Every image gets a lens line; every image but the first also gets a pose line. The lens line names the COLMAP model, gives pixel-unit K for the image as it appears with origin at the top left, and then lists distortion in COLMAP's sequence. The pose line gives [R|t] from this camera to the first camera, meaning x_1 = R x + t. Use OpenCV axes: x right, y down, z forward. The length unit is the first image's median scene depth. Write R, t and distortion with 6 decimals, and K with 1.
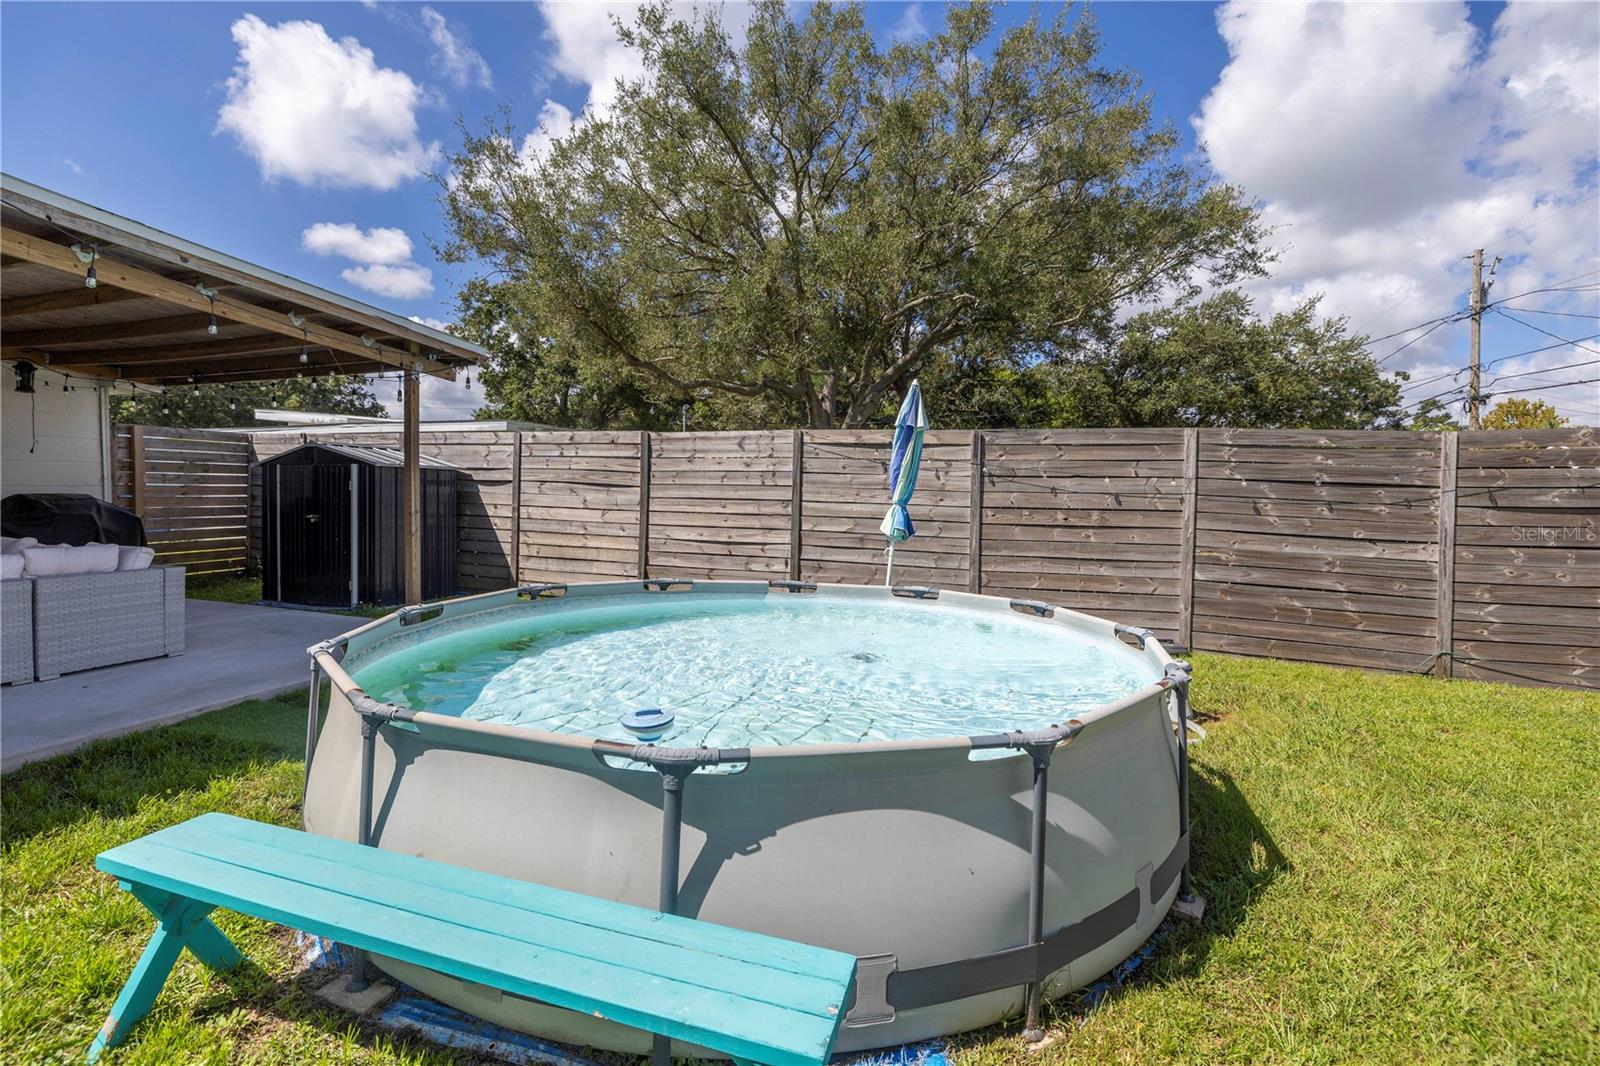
lens RADIAL K [[716.3, 0, 796.8], [0, 716.3, 521.8], [0, 0, 1]] dist [-0.006569, 0.001153]
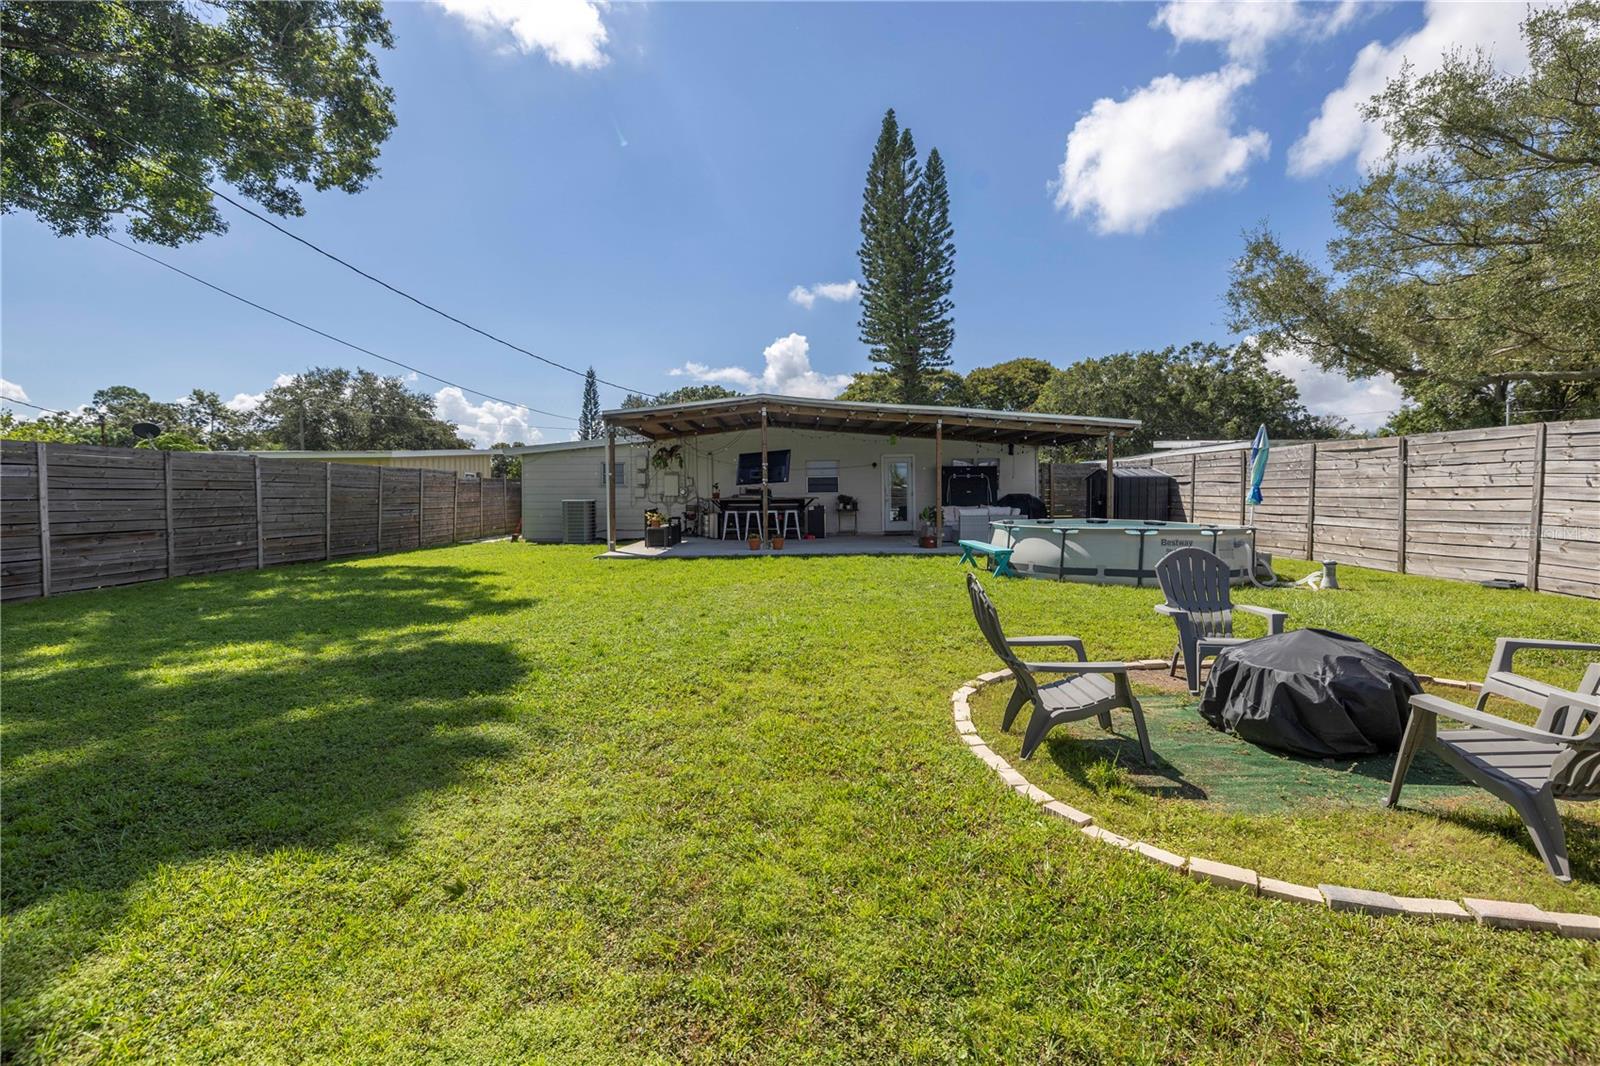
lens RADIAL K [[716.3, 0, 796.8], [0, 716.3, 529.7], [0, 0, 1]] dist [-0.006569, 0.001153]
pose [[0.343802, 0.024704, -0.938717, 0.971561], [-0.026591, 0.999509, 0.016566, 0.060252], [0.938666, 0.019266, 0.344290, -0.554480]]
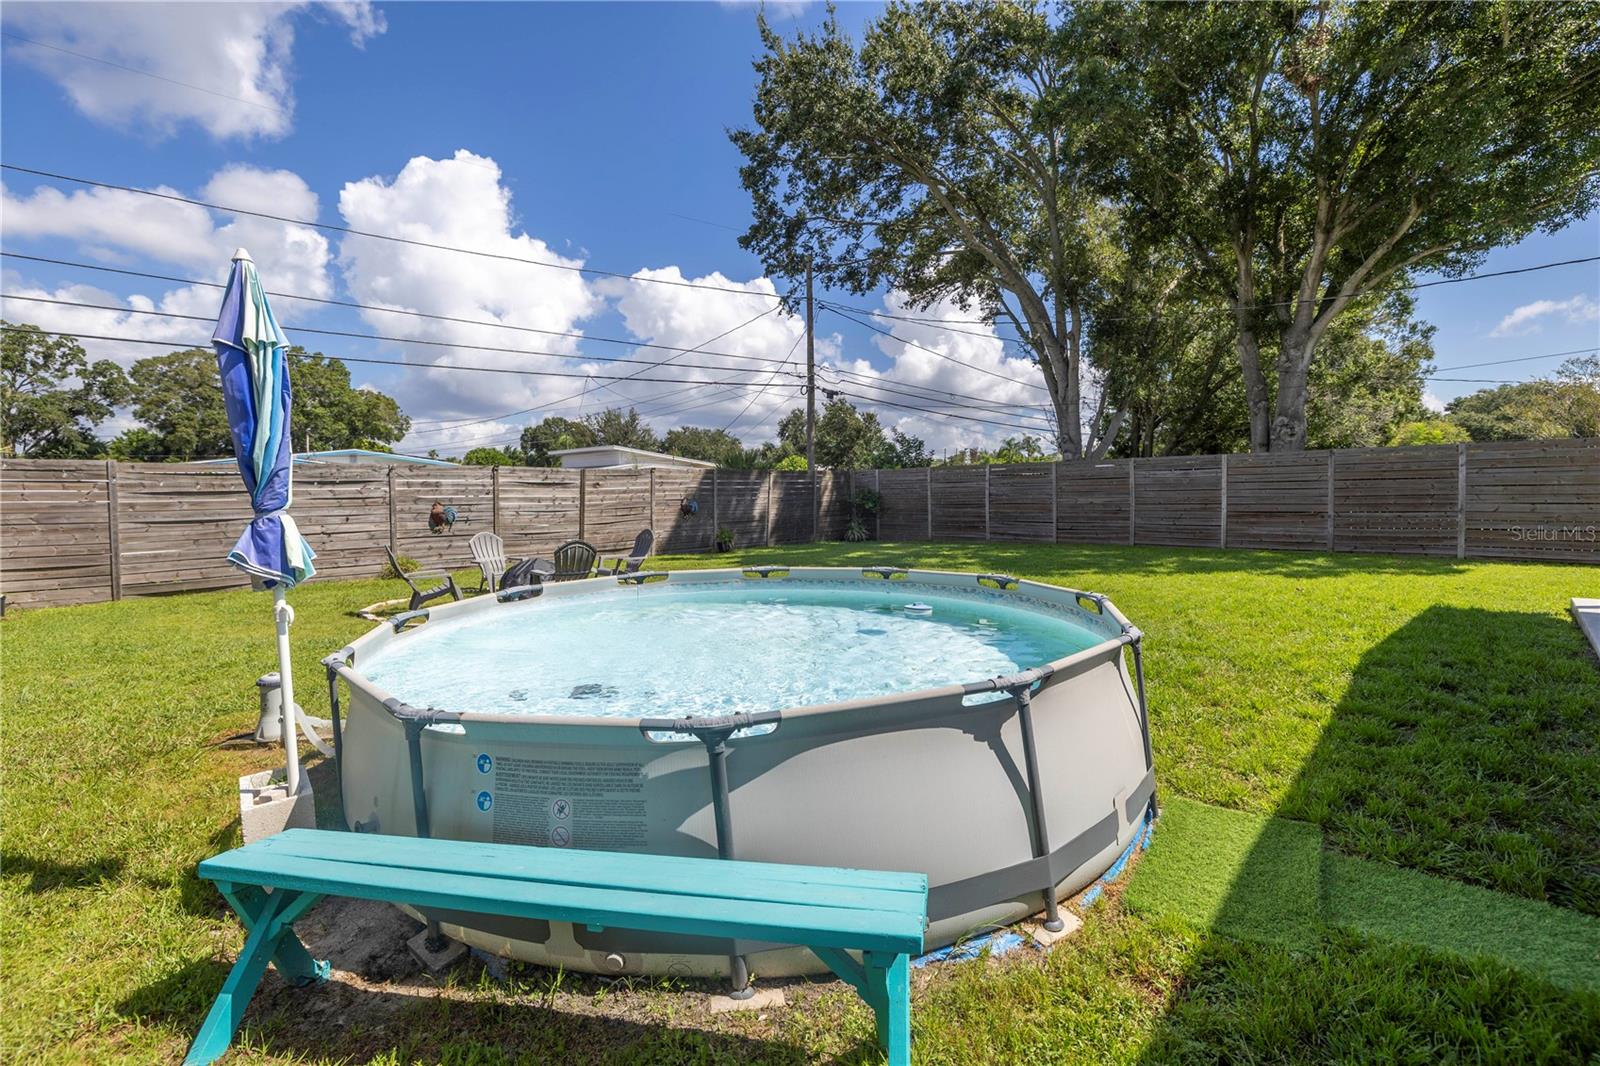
lens RADIAL K [[716.3, 0, 804.9], [0, 716.3, 525.2], [0, 0, 1]] dist [-0.006569, 0.001153]
pose [[-0.904527, -0.021296, 0.425884, -0.249459], [0.019744, 0.995589, 0.091719, -0.031277], [-0.425959, 0.091371, -0.900117, 0.777040]]
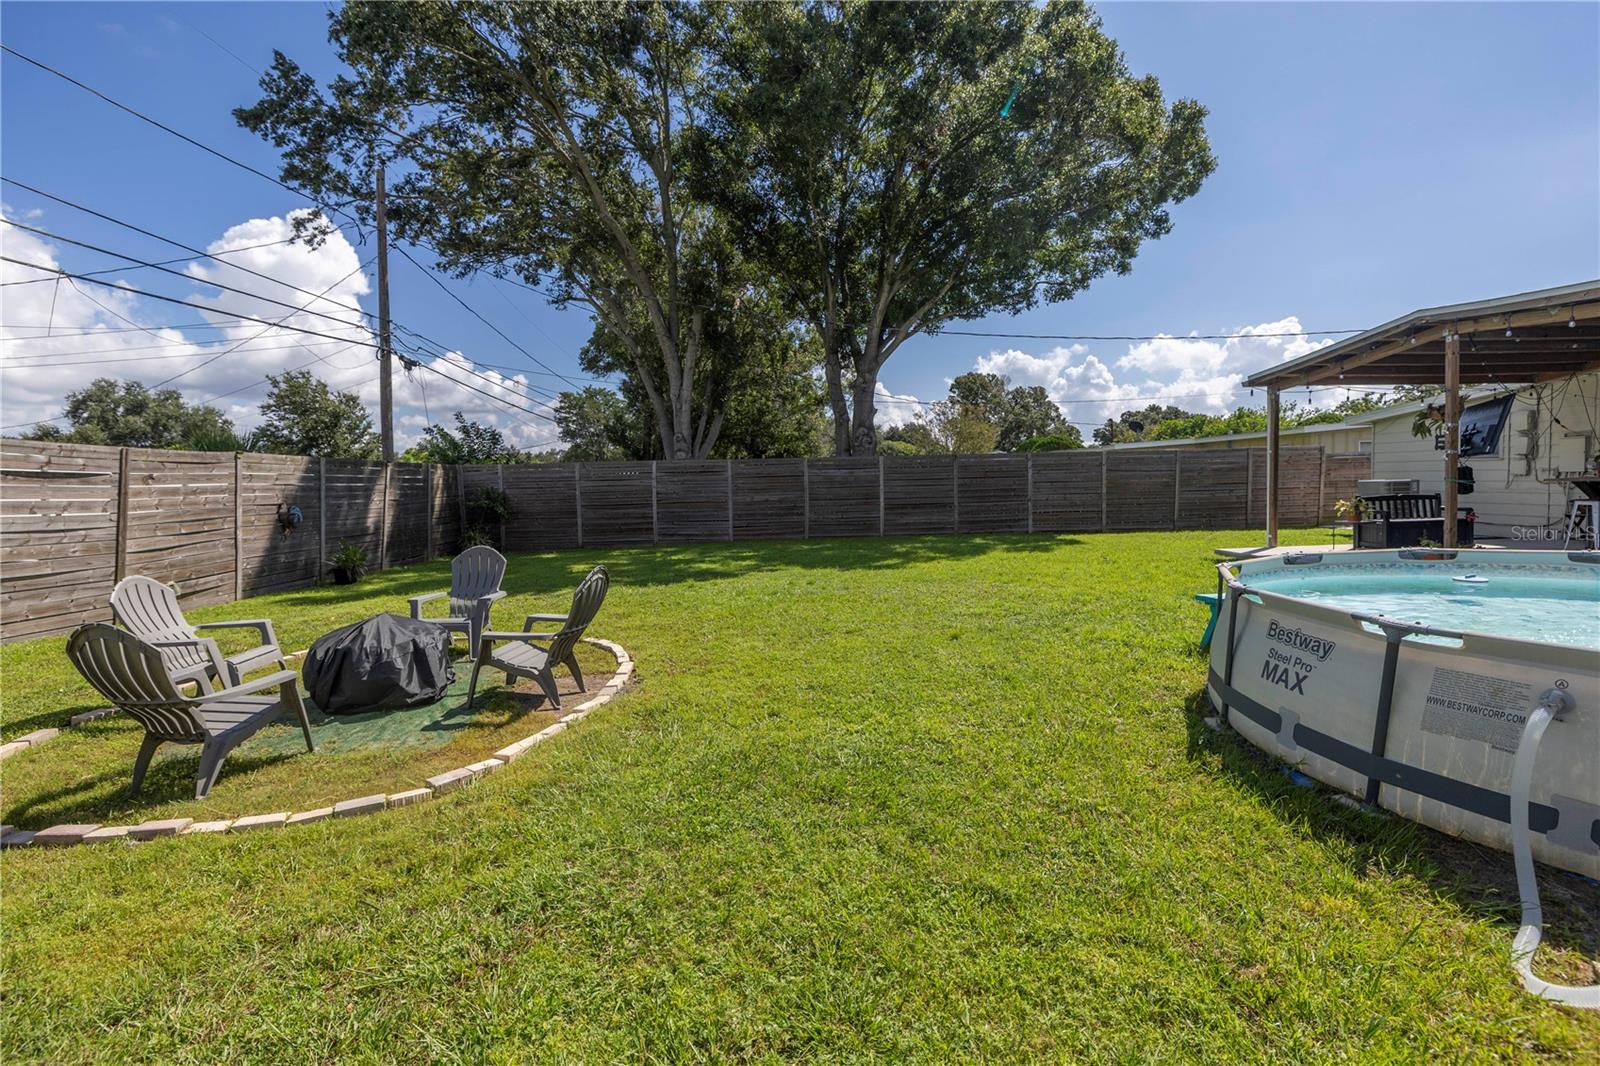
lens RADIAL K [[716.3, 0, 802.9], [0, 716.3, 519.4], [0, 0, 1]] dist [-0.006569, 0.001153]
pose [[-0.929966, 0.021973, -0.366988, 0.542126], [-0.008927, 0.996568, 0.082290, -0.009179], [0.367536, 0.079803, -0.926579, 0.590259]]
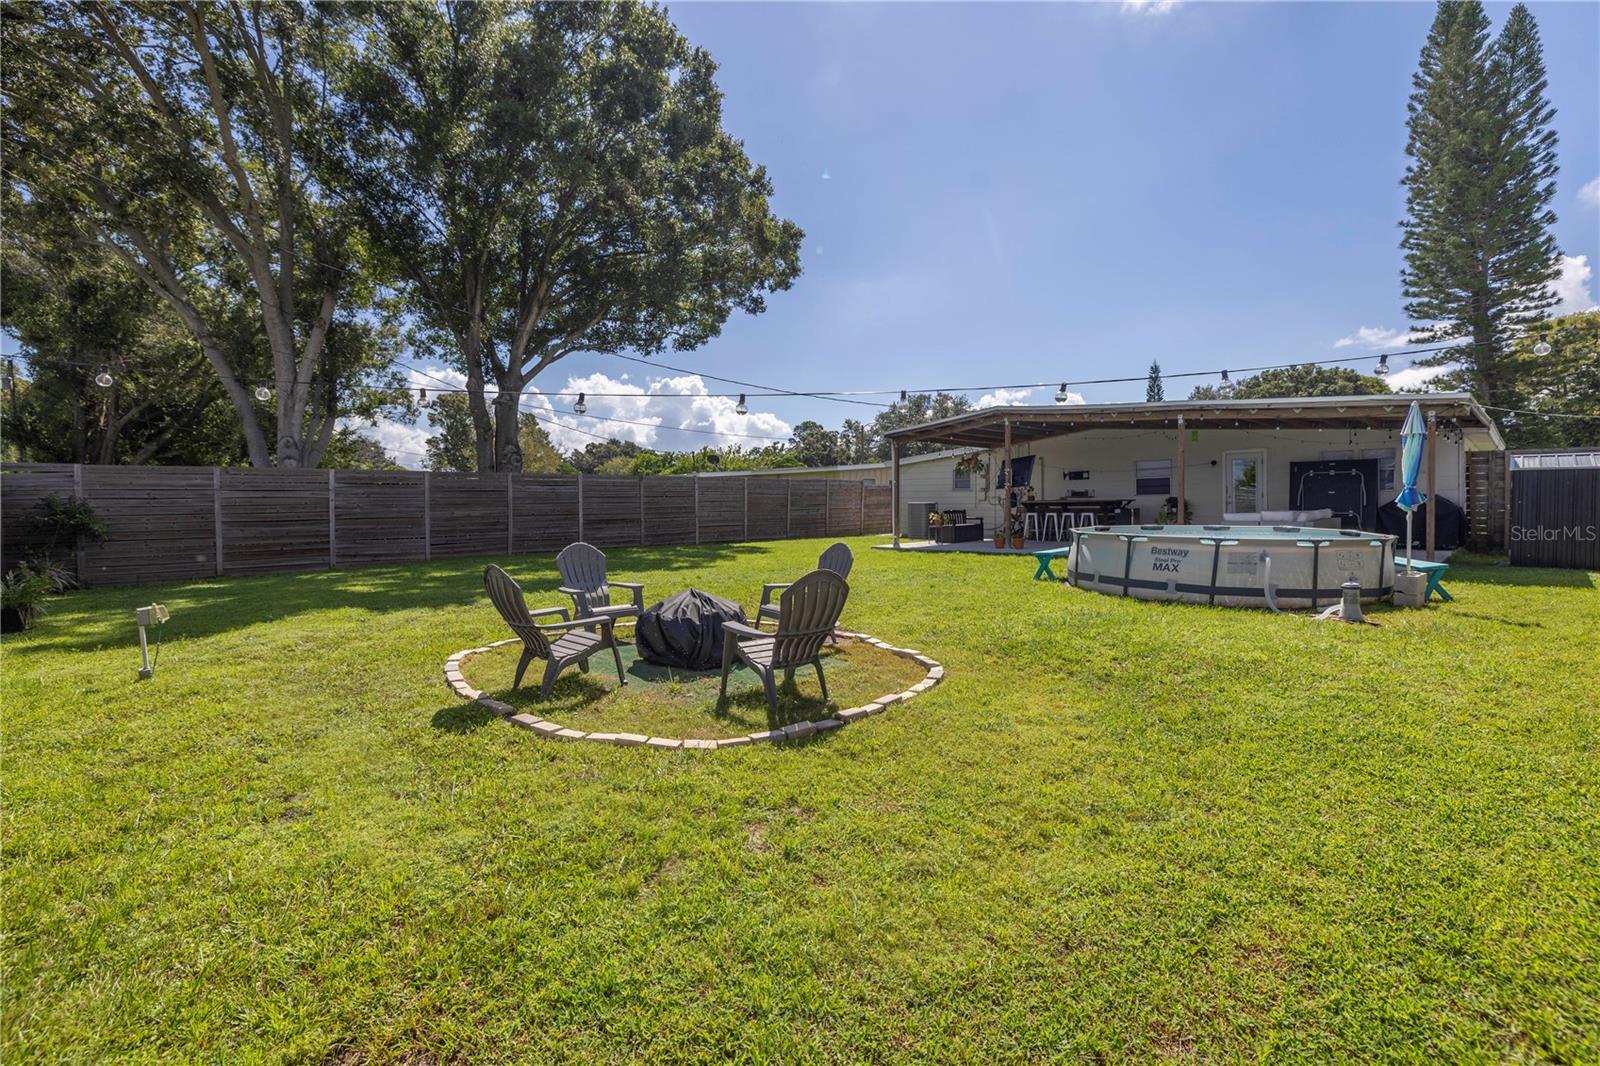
lens RADIAL K [[716.3, 0, 800.2], [0, 716.3, 529.8], [0, 0, 1]] dist [-0.006569, 0.001153]
pose [[-0.437829, 0.021516, -0.898801, 1.244863], [-0.035592, 0.998515, 0.041241, 0.031678], [0.898354, 0.050047, -0.436413, 0.311452]]
